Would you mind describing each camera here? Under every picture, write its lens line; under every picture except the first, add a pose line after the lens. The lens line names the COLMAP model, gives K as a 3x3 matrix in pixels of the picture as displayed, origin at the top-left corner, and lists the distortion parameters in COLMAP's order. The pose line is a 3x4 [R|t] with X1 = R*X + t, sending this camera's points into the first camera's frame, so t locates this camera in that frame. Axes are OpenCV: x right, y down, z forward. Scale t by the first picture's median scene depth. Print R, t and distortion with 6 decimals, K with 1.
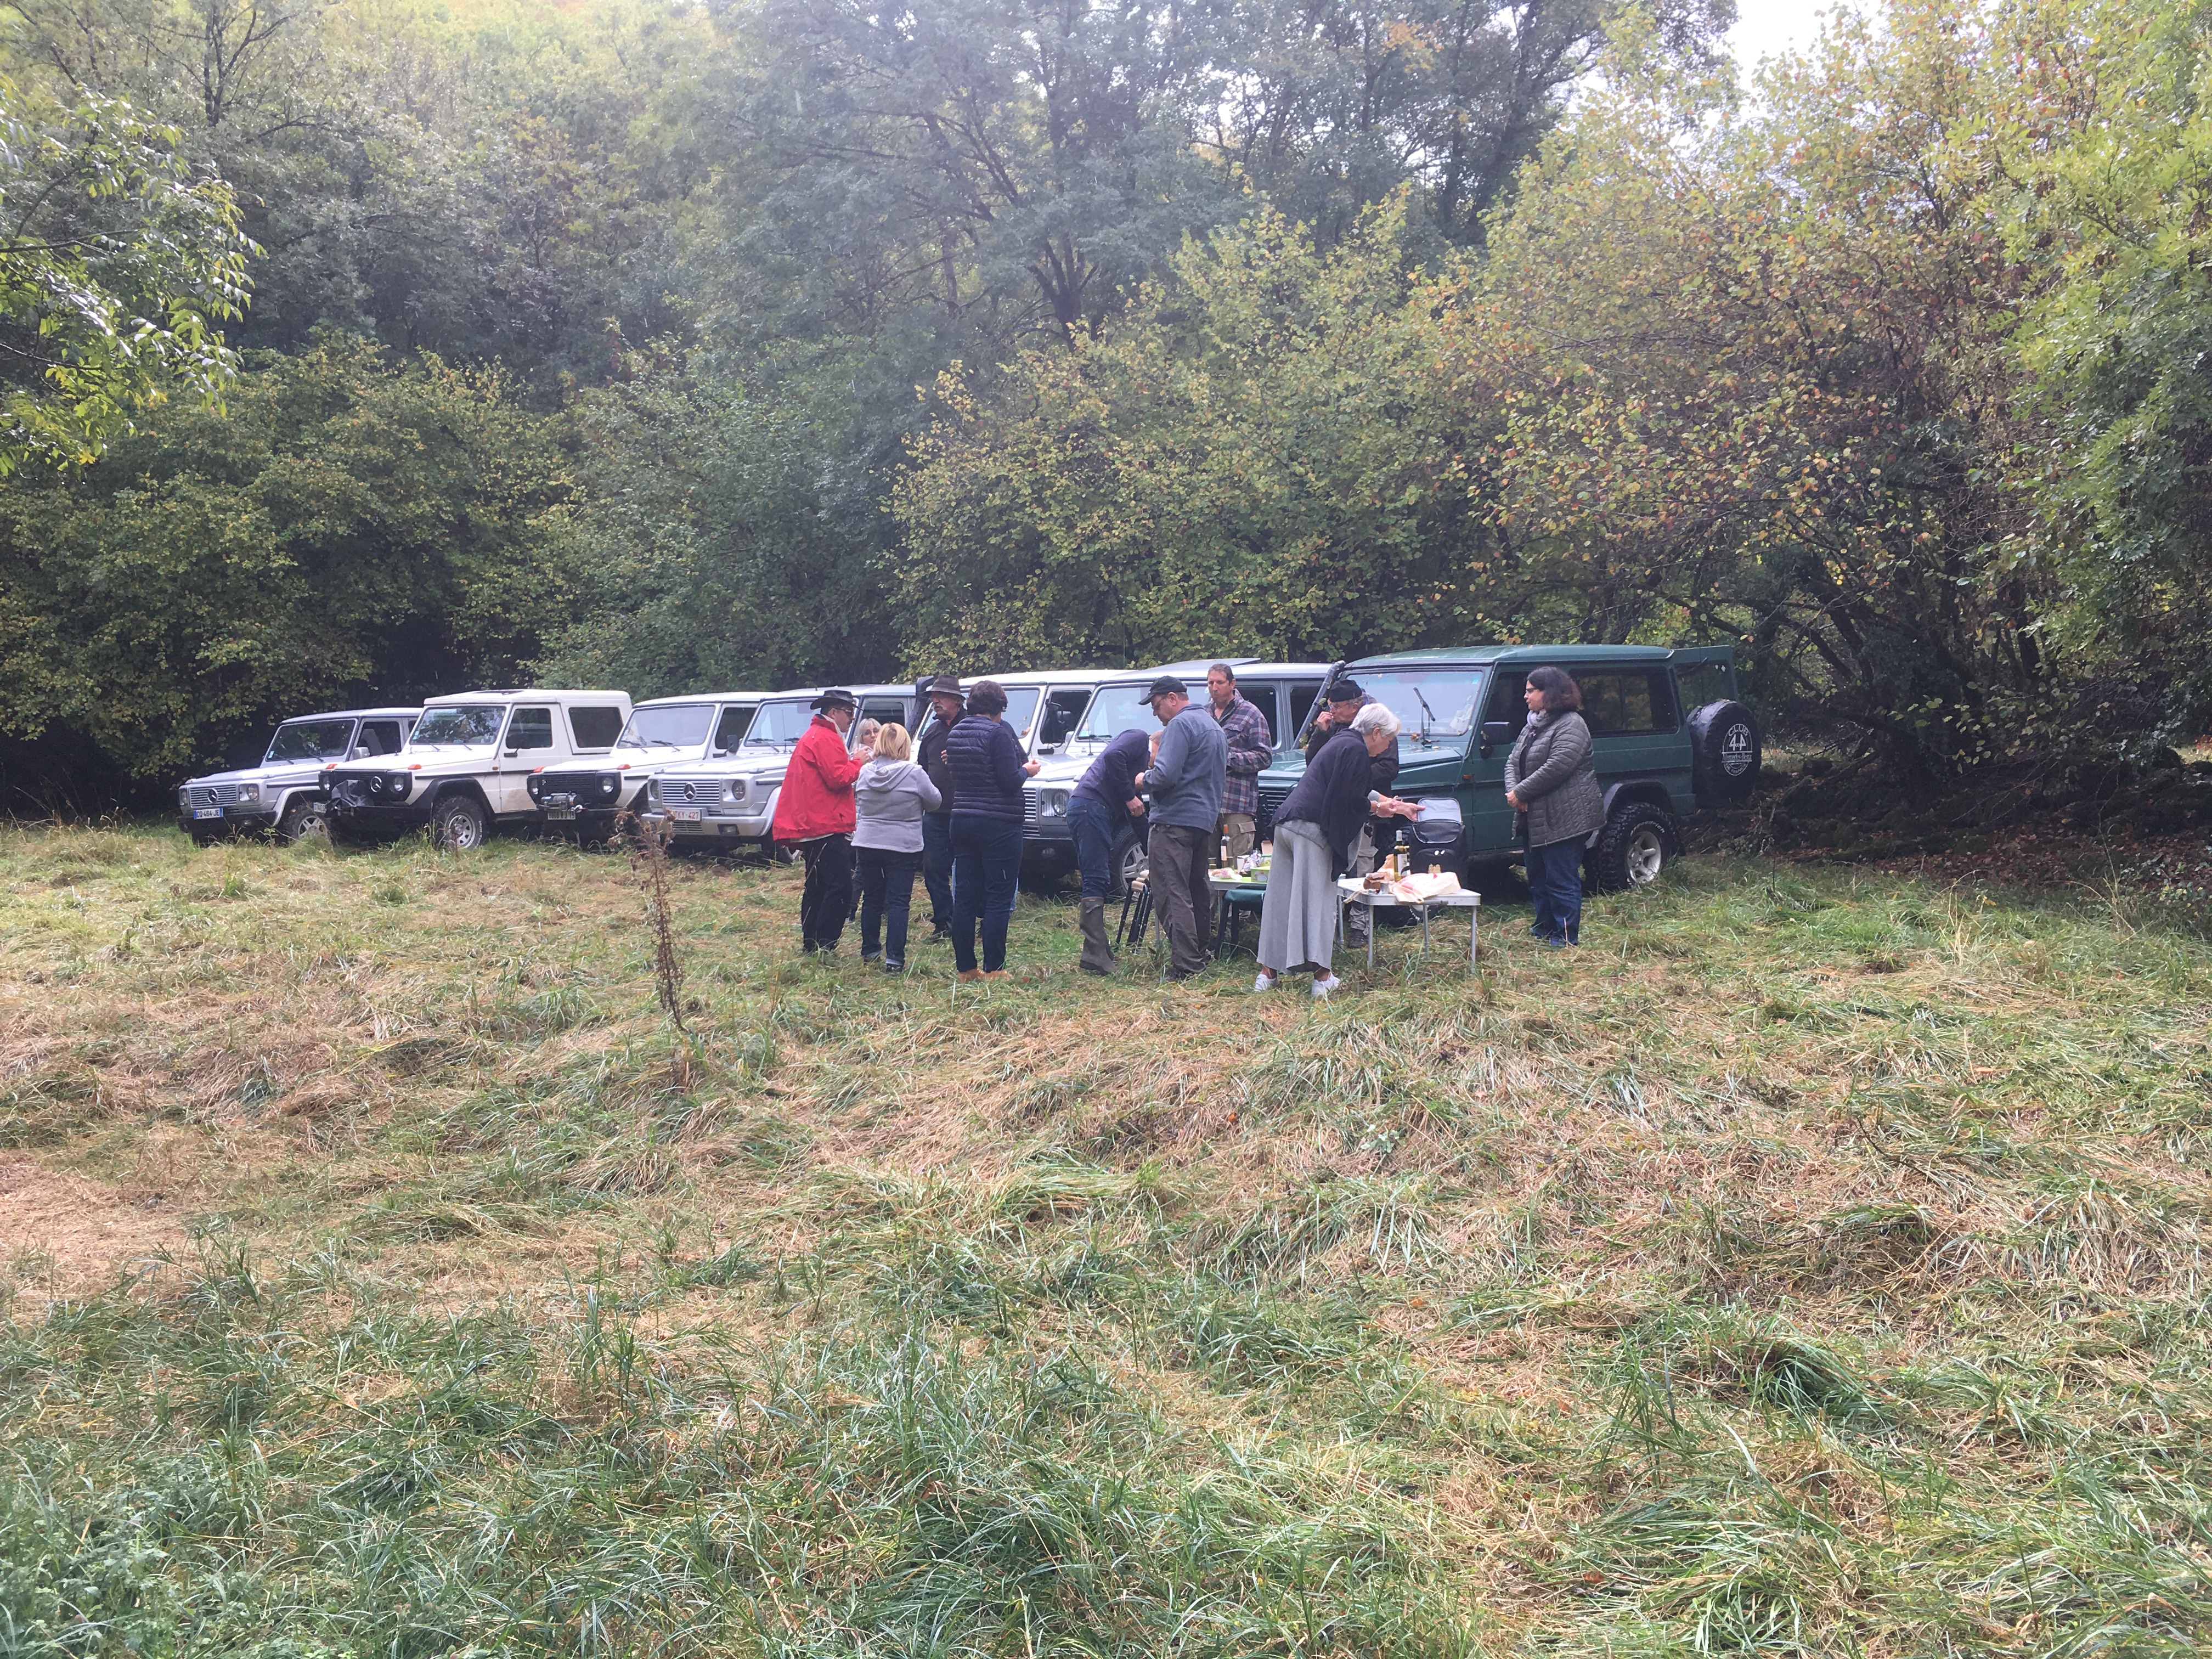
lens RADIAL K [[1840.2, 0, 1106.0], [0, 1840.2, 829.5], [0, 0, 1]] dist [0.077786, -0.182736]
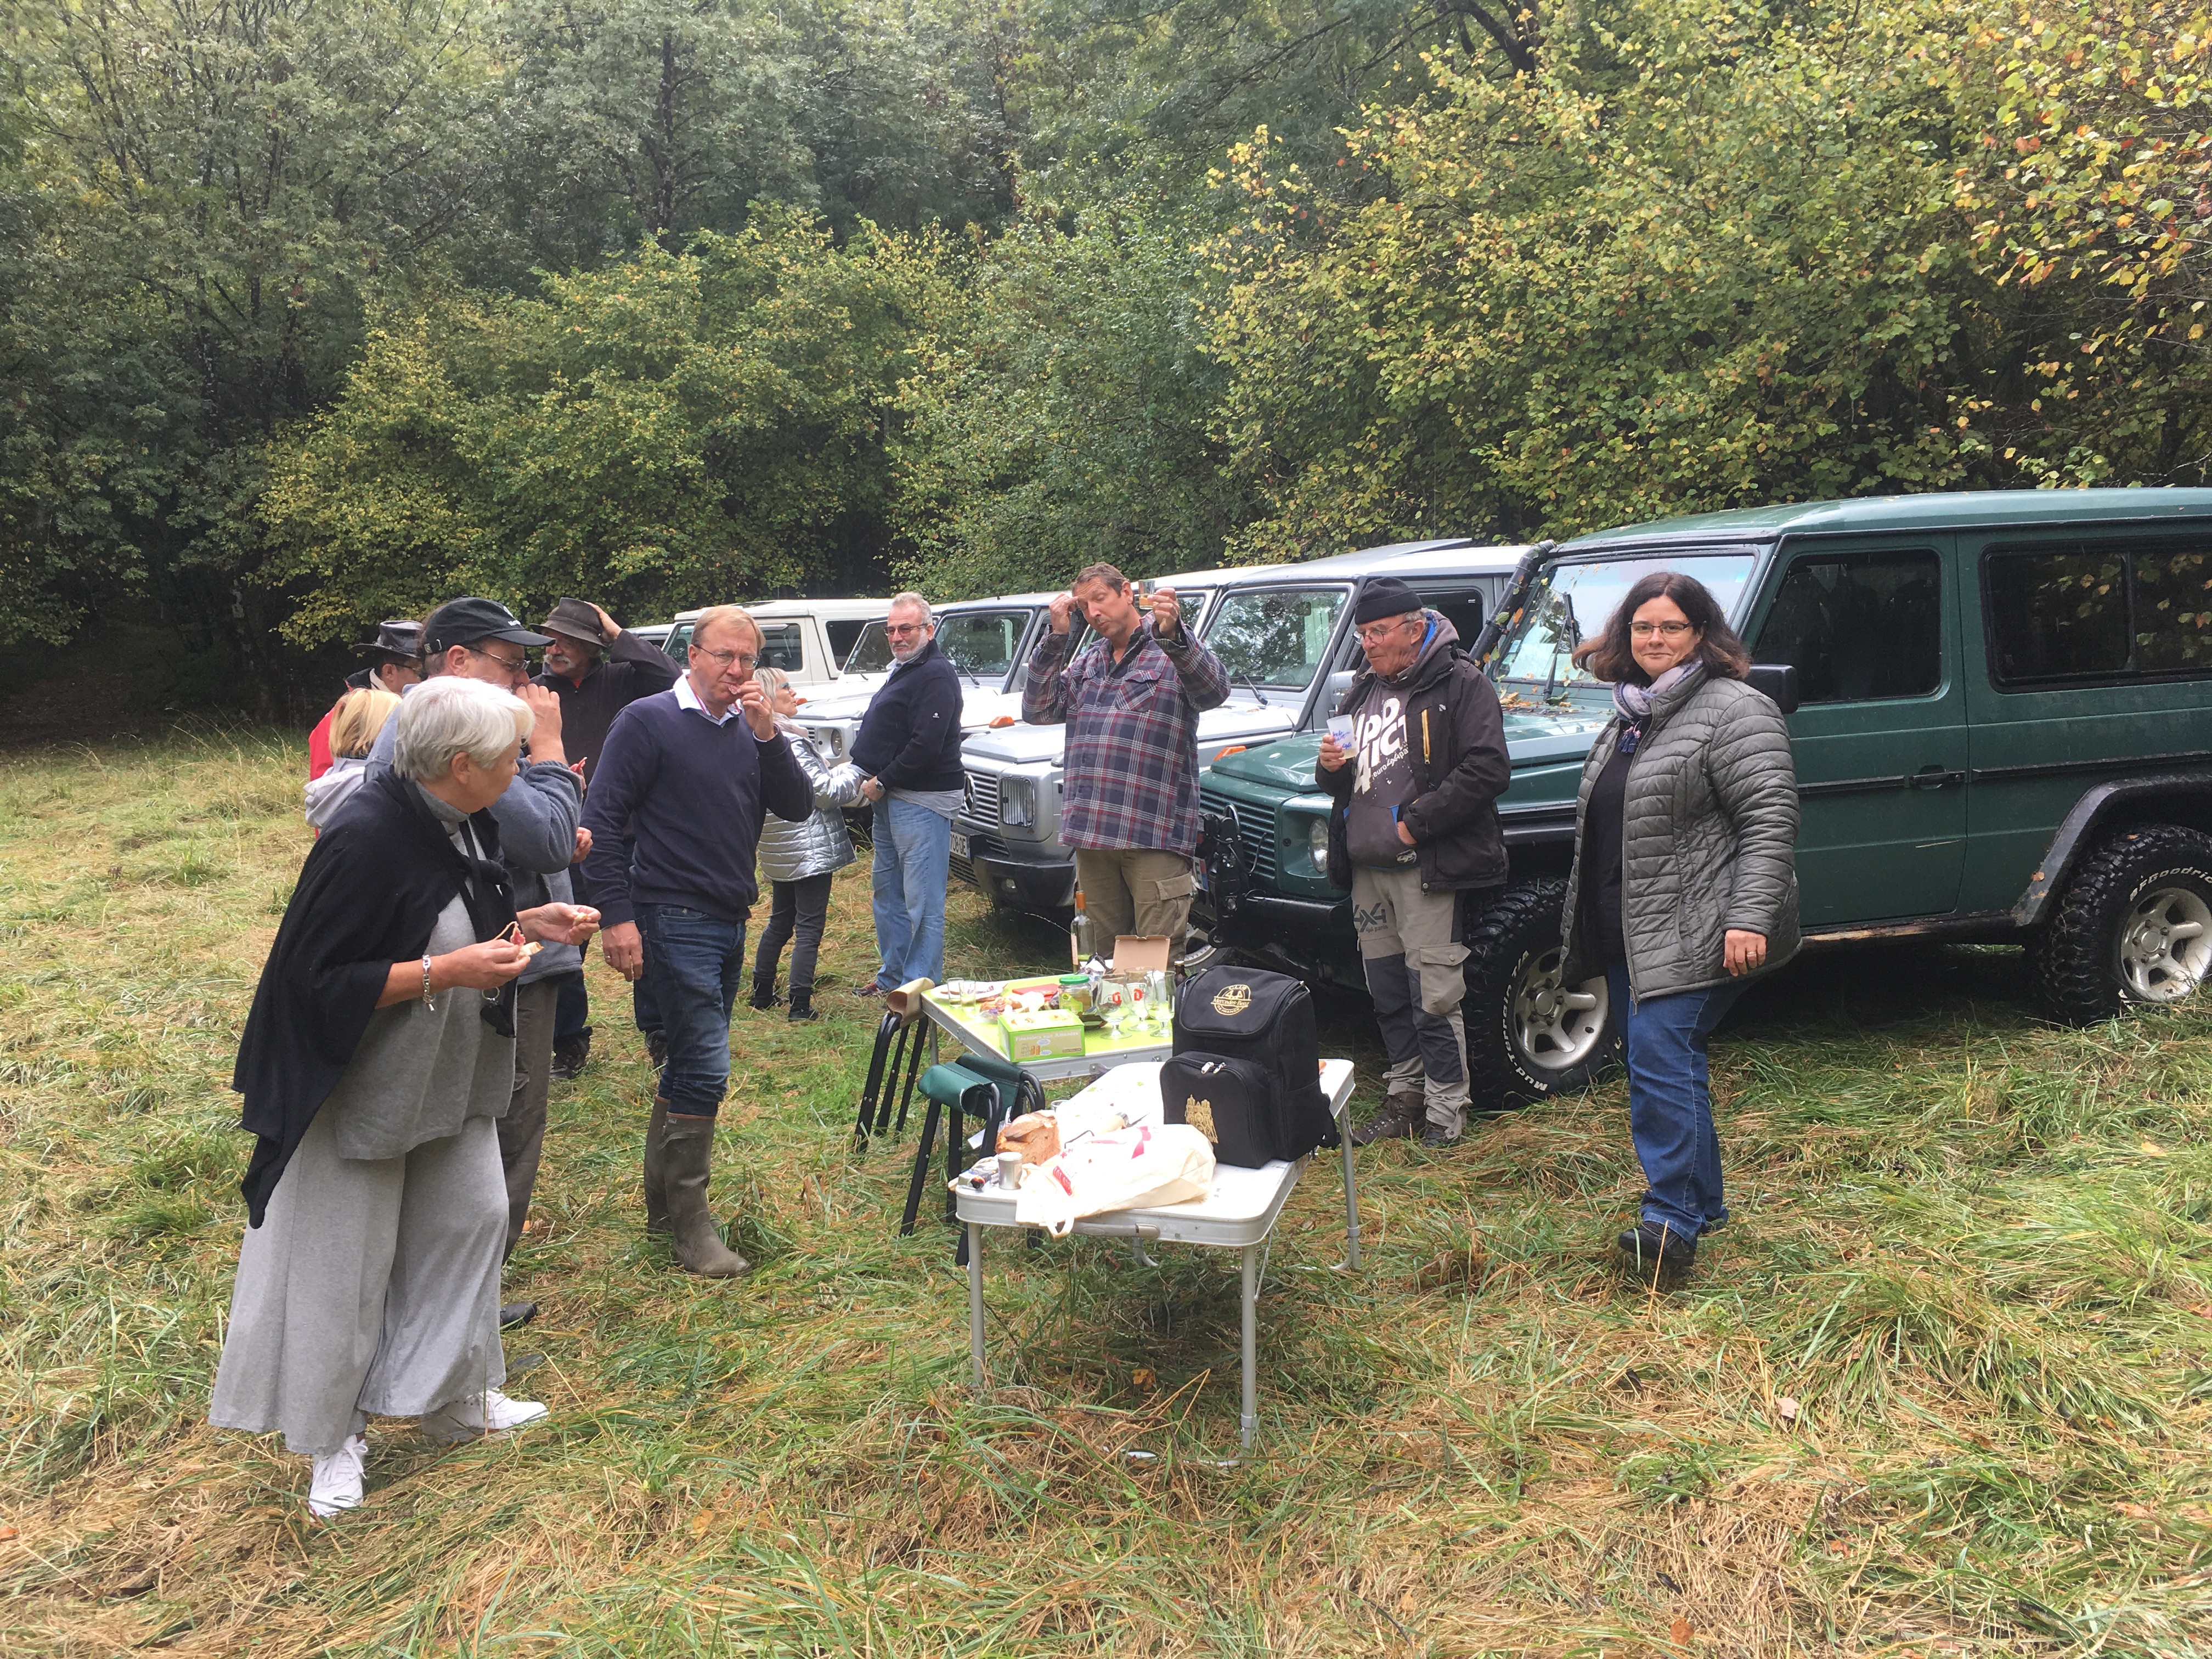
lens RADIAL K [[1840.2, 0, 1106.0], [0, 1840.2, 829.5], [0, 0, 1]] dist [0.077786, -0.182736]
pose [[0.928710, 0.027072, -0.369818, 0.107187], [-0.004311, 0.998052, 0.062237, -0.021066], [0.370782, -0.056206, 0.927018, 0.234443]]
